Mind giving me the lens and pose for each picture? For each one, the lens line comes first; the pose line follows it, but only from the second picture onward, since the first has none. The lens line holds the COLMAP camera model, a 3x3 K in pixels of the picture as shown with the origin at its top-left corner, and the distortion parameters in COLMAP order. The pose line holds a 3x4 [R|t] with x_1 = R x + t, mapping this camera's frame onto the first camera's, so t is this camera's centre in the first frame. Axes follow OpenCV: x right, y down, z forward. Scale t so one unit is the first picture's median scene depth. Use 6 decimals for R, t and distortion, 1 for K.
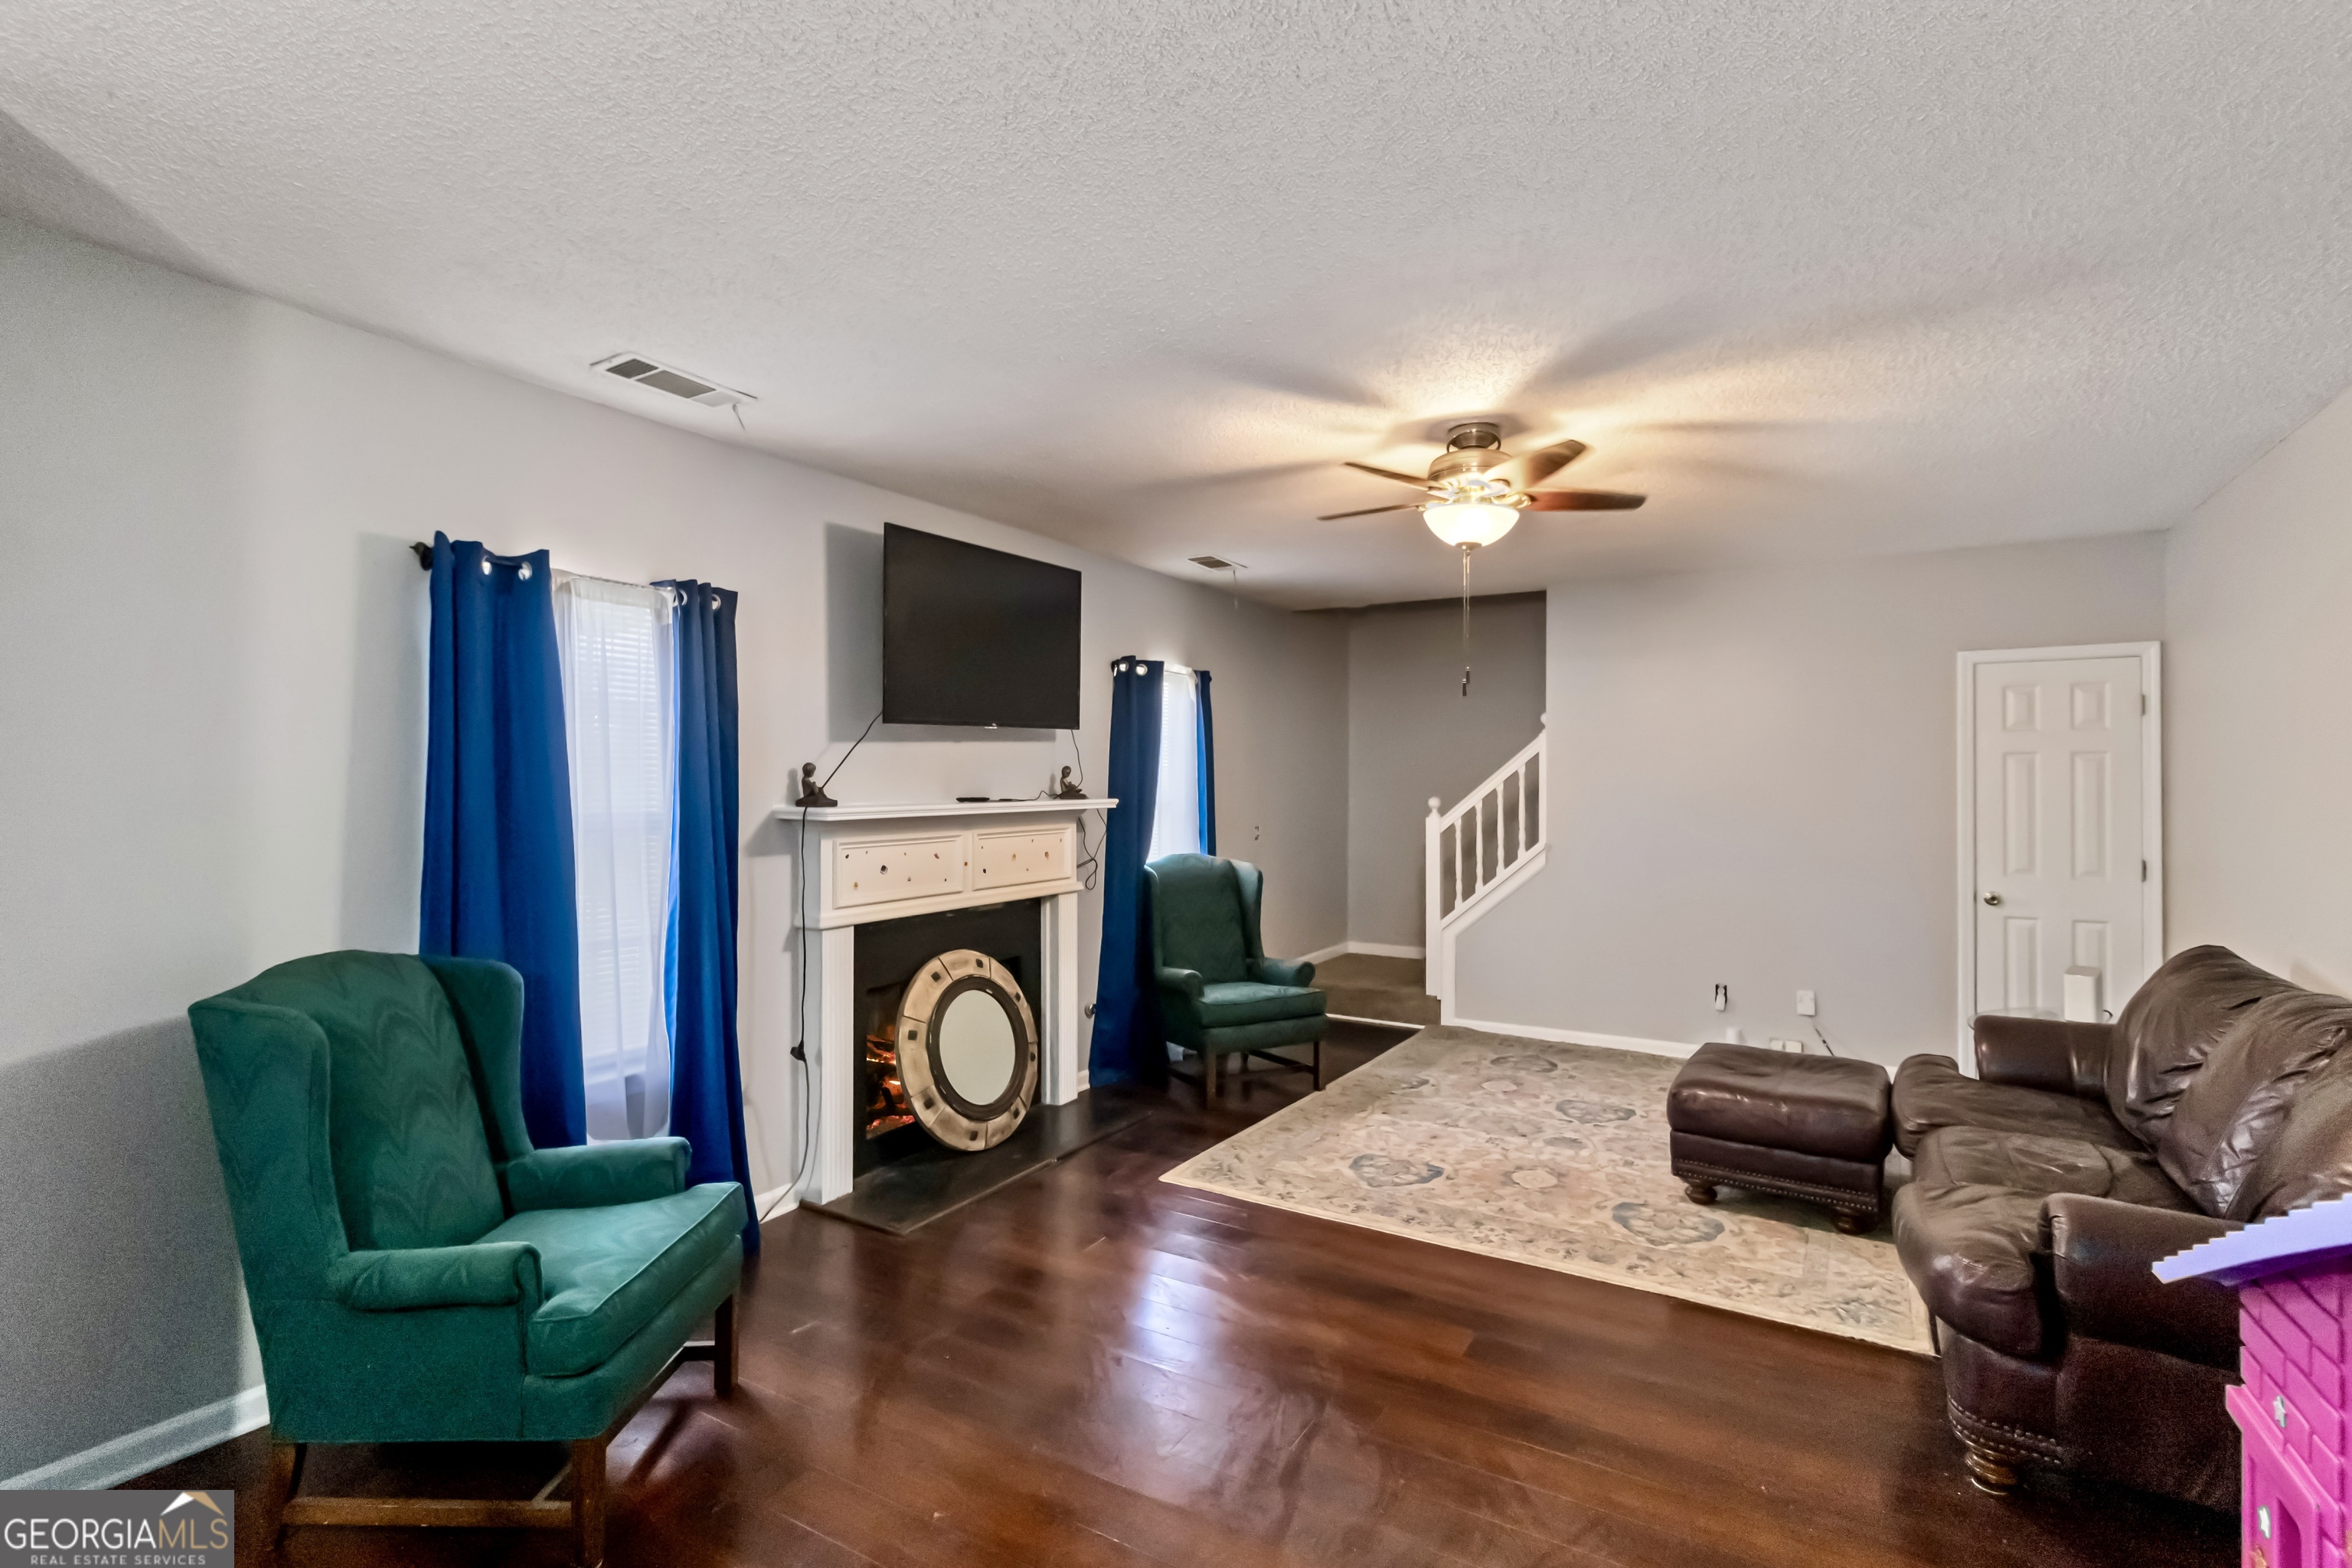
lens RADIAL K [[1099.1, 0, 1177.7], [0, 1099.1, 775.2], [0, 0, 1]] dist [-0.000751, 0.000197]
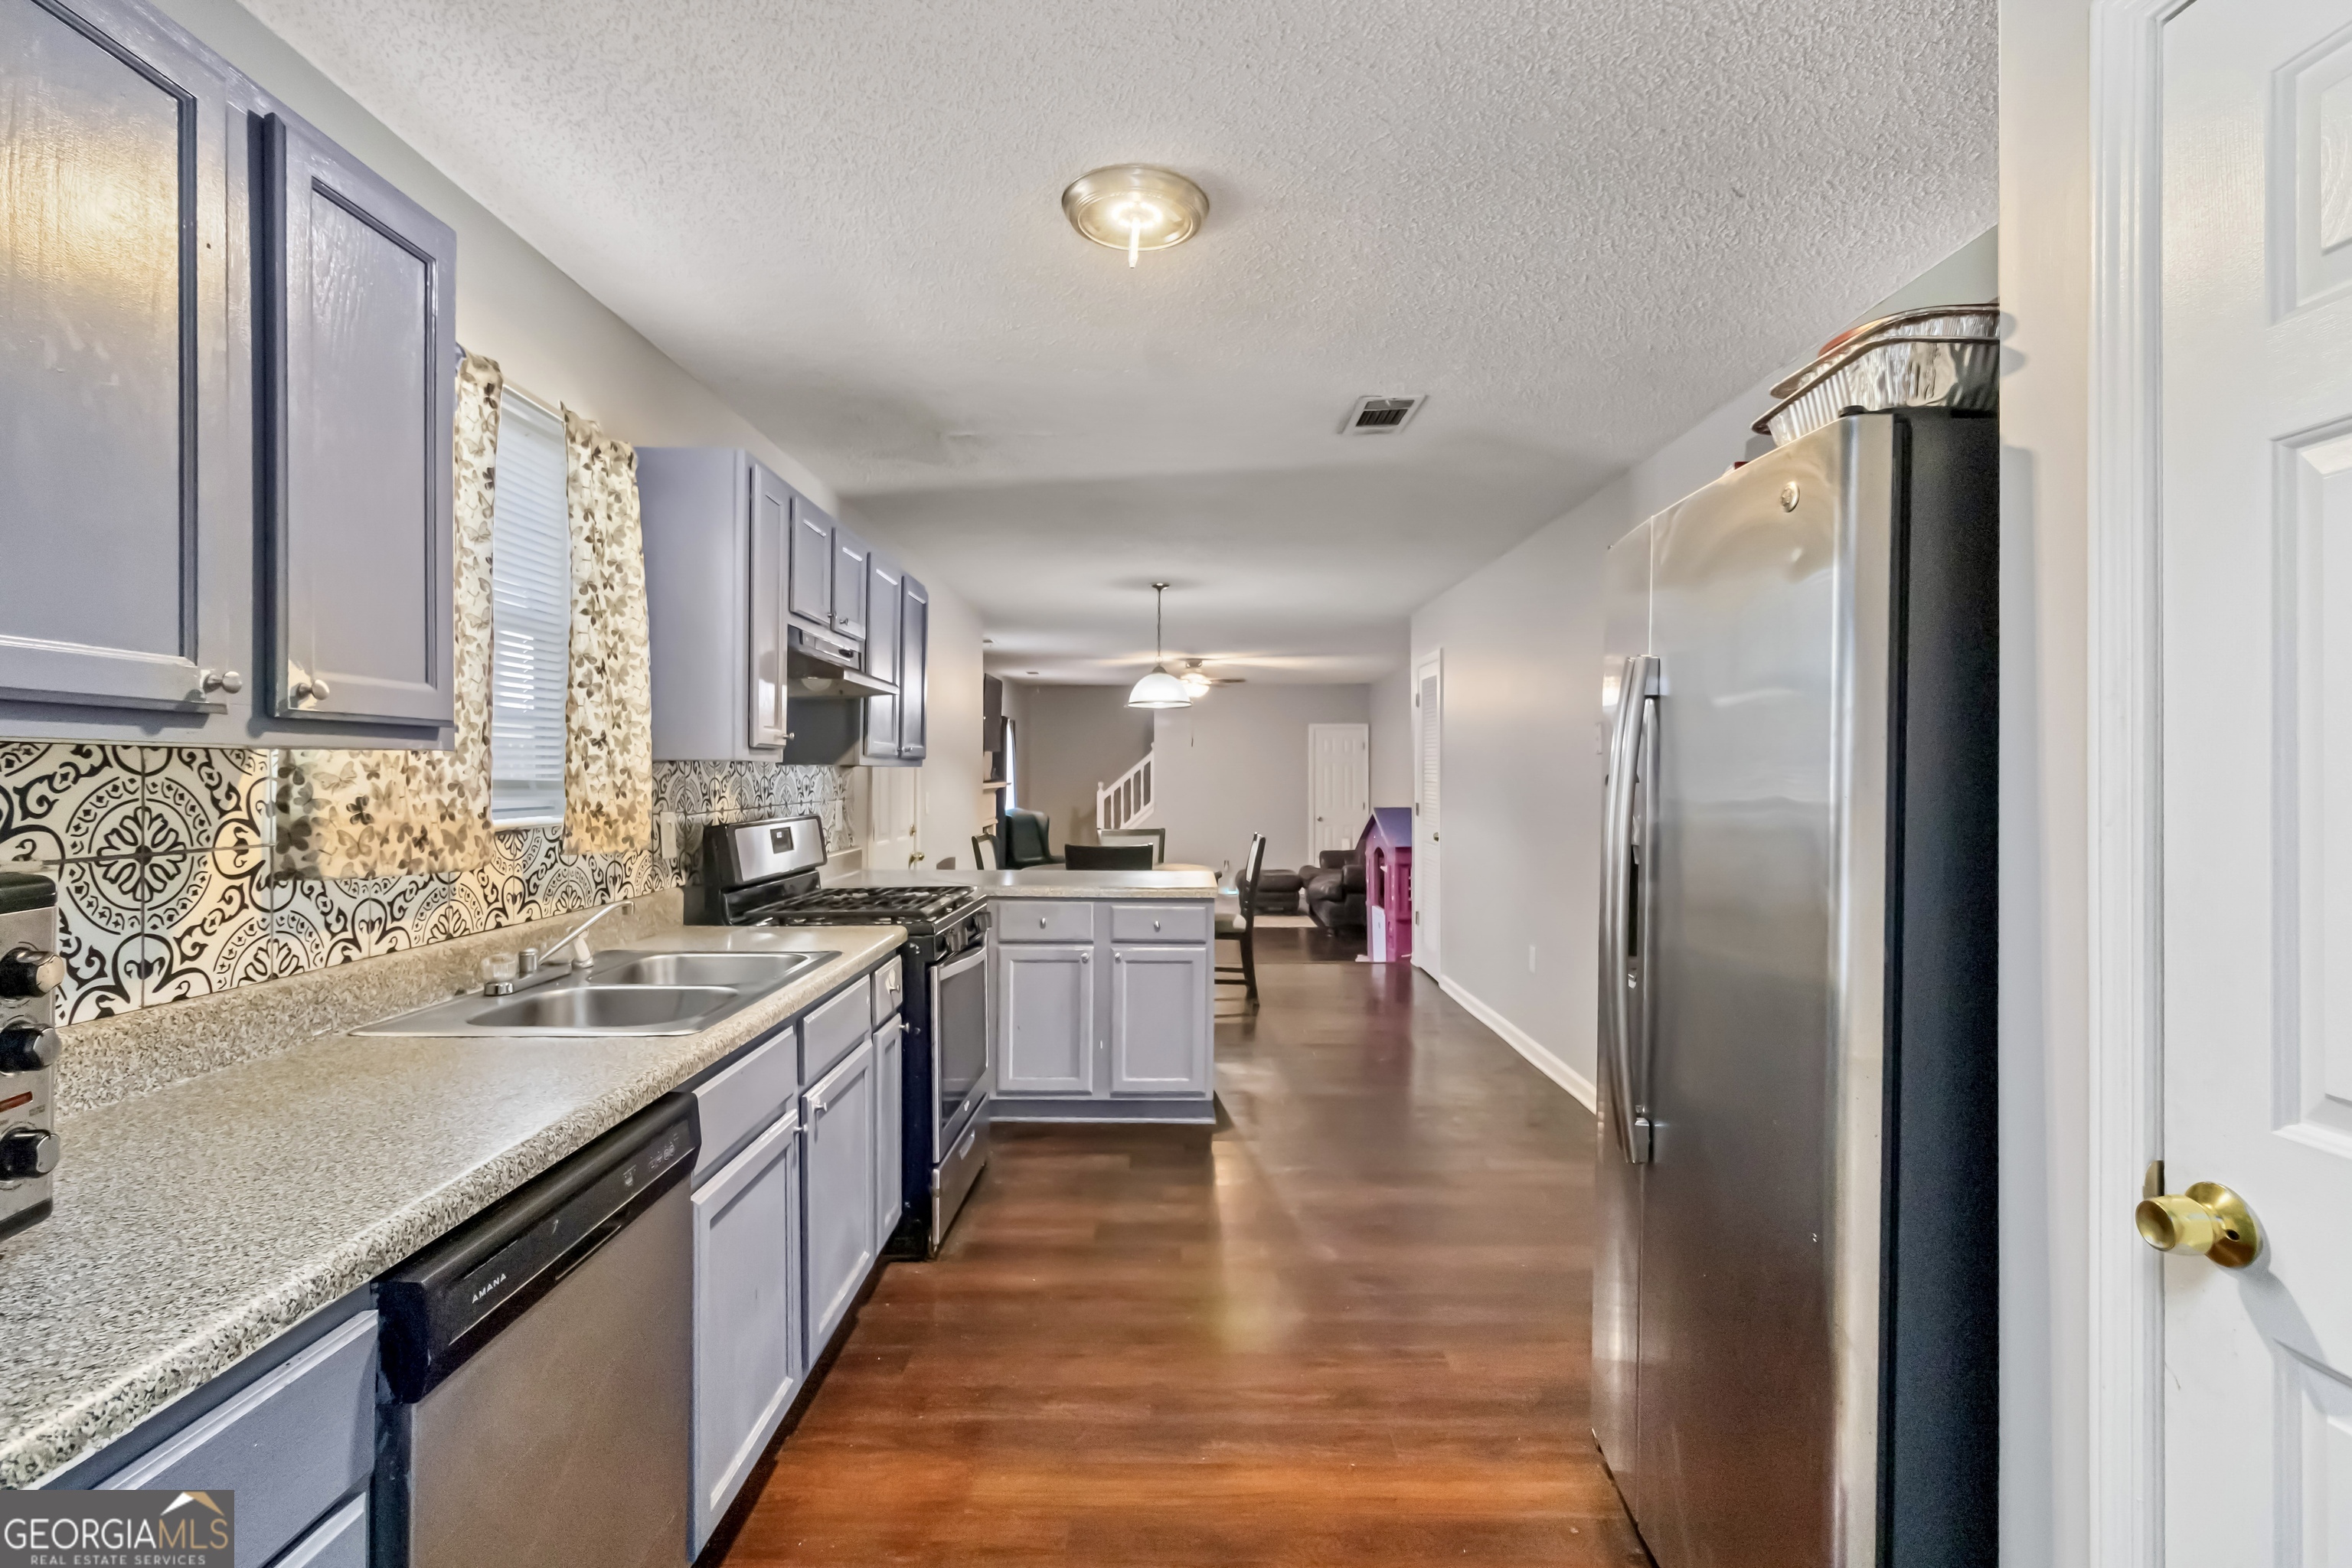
lens RADIAL K [[1099.1, 0, 1177.7], [0, 1099.1, 775.2], [0, 0, 1]] dist [-0.000751, 0.000197]
pose [[0.856602, -0.003022, 0.515970, -0.917756], [0.000183, 0.999985, 0.005553, -0.004730], [-0.515979, -0.004662, 0.856589, -1.092278]]
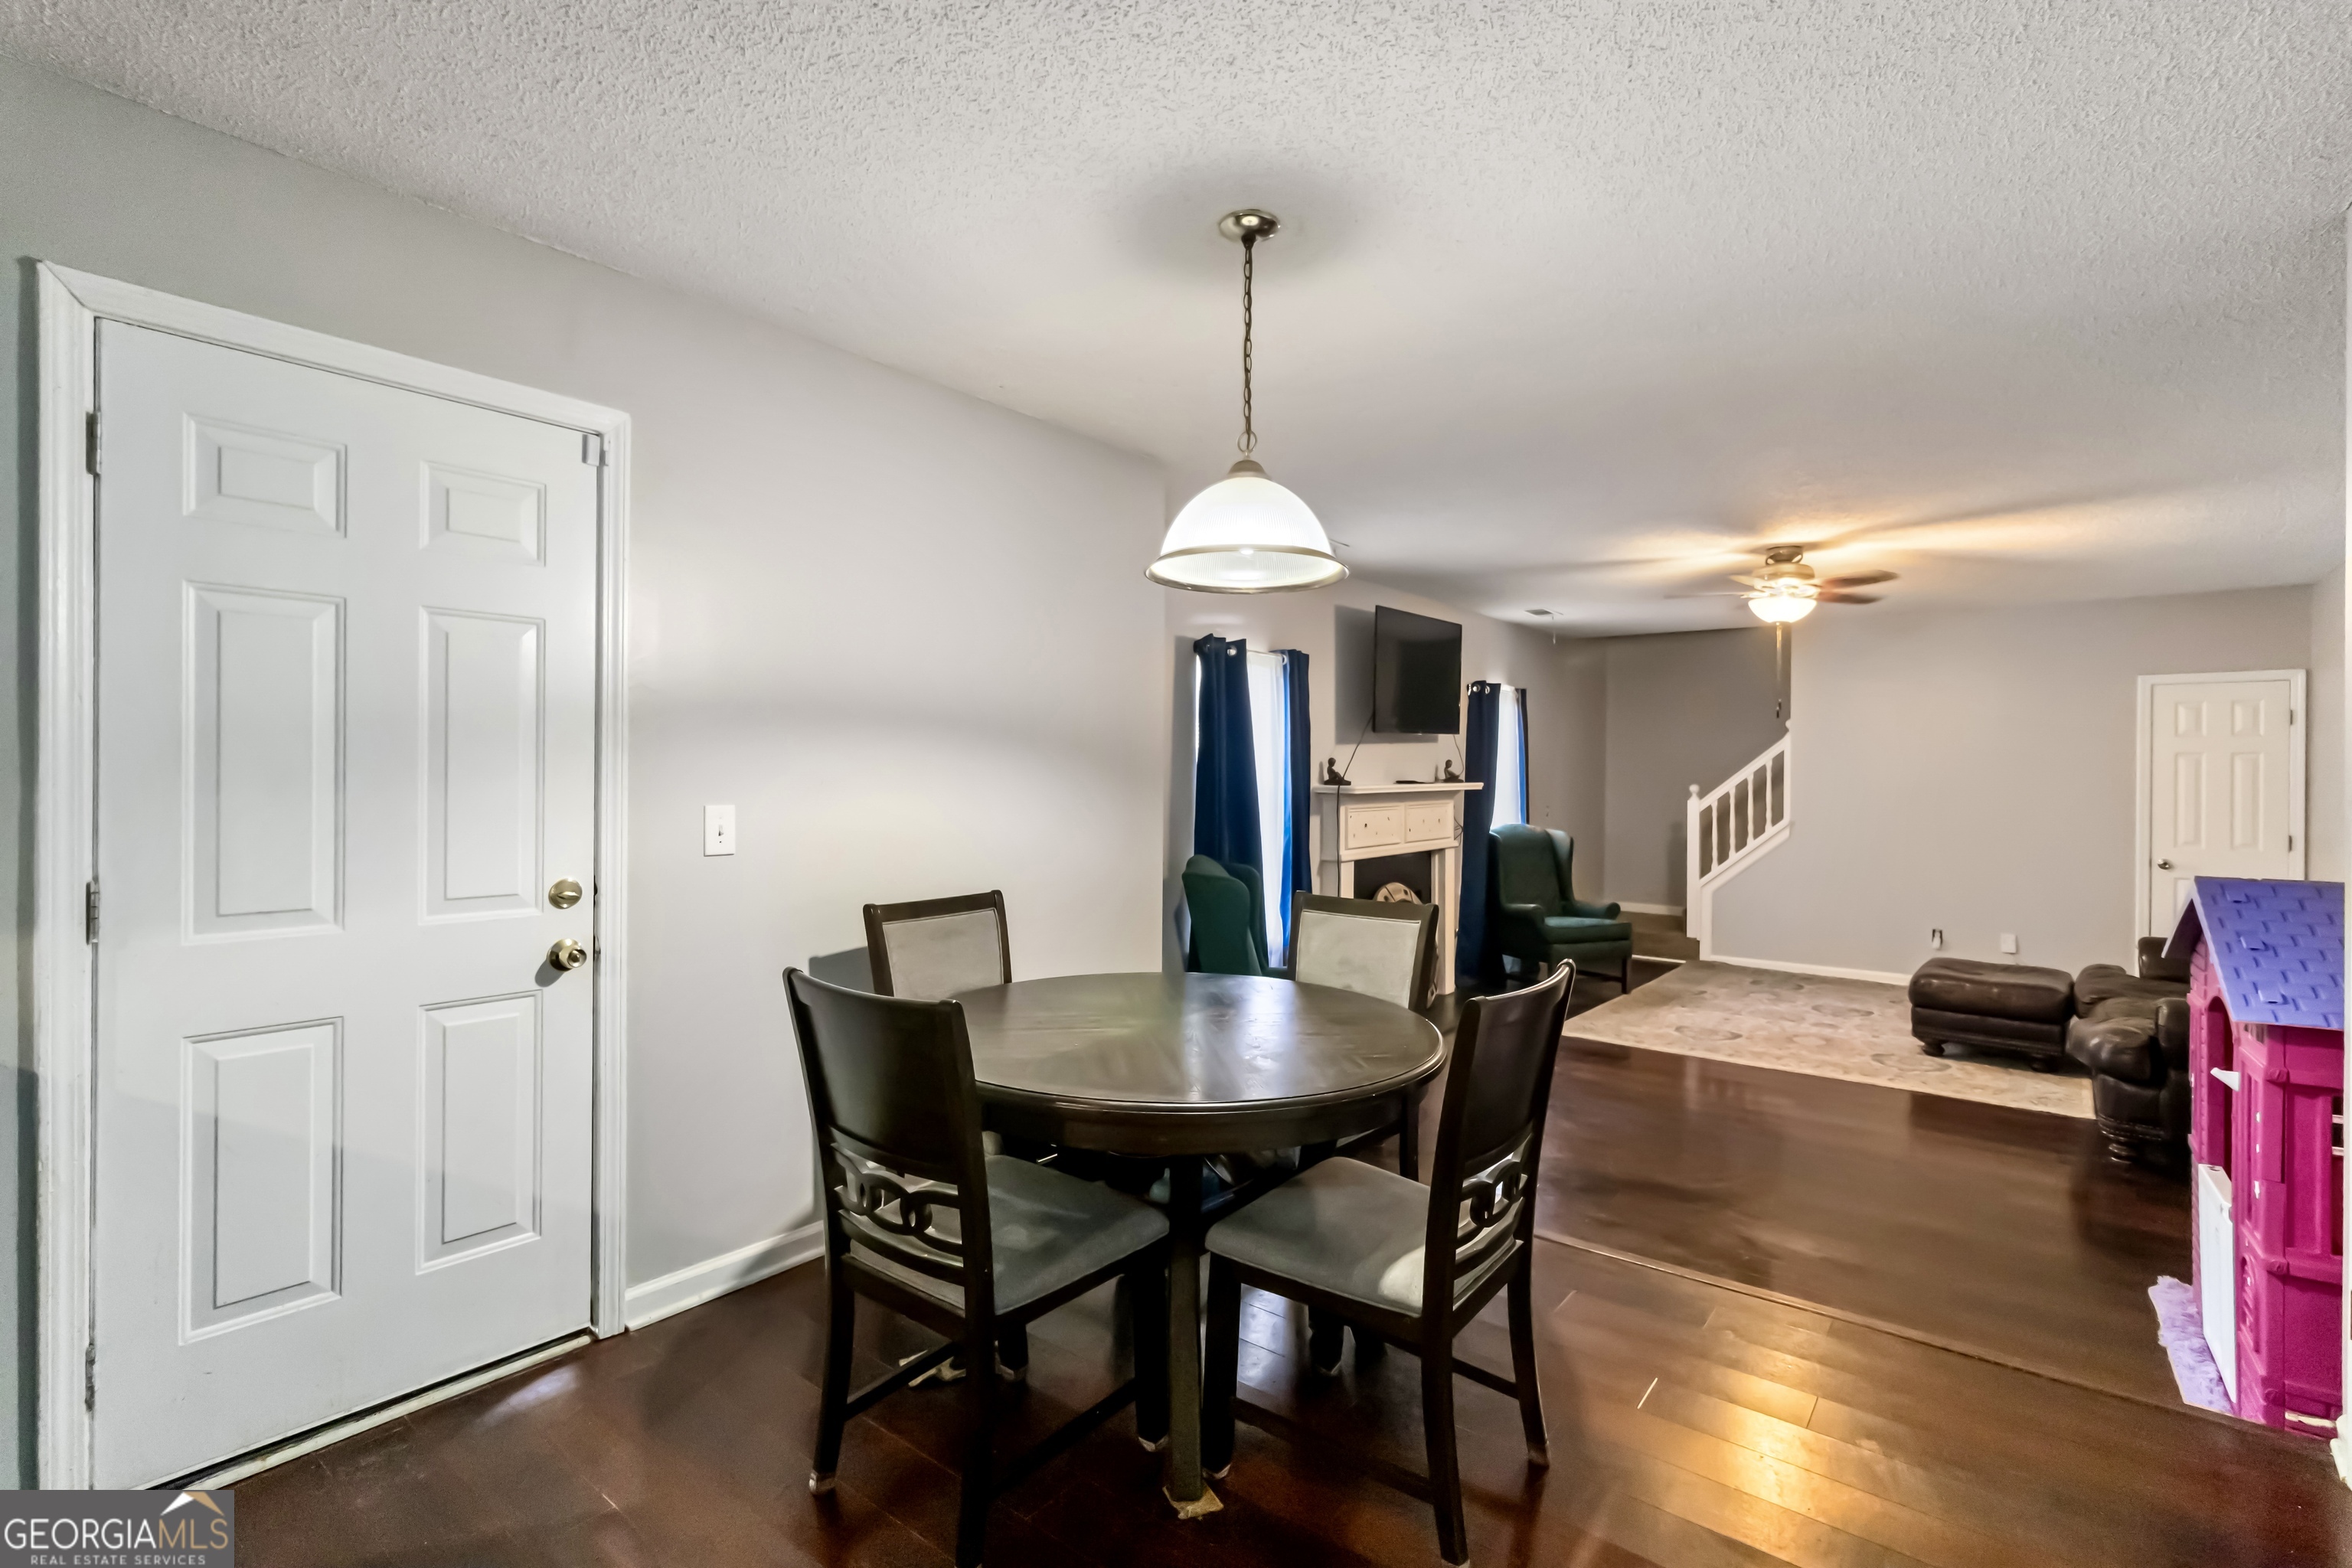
lens RADIAL K [[1093.5, 0, 1172.3], [0, 1093.5, 770.9], [0, 0, 1]] dist [0.001307, 0.000322]
pose [[0.991772, 0.006481, -0.127849, -0.273344], [-0.005659, 0.999961, 0.006796, -0.001473], [0.127888, -0.006017, 0.991770, -0.457091]]
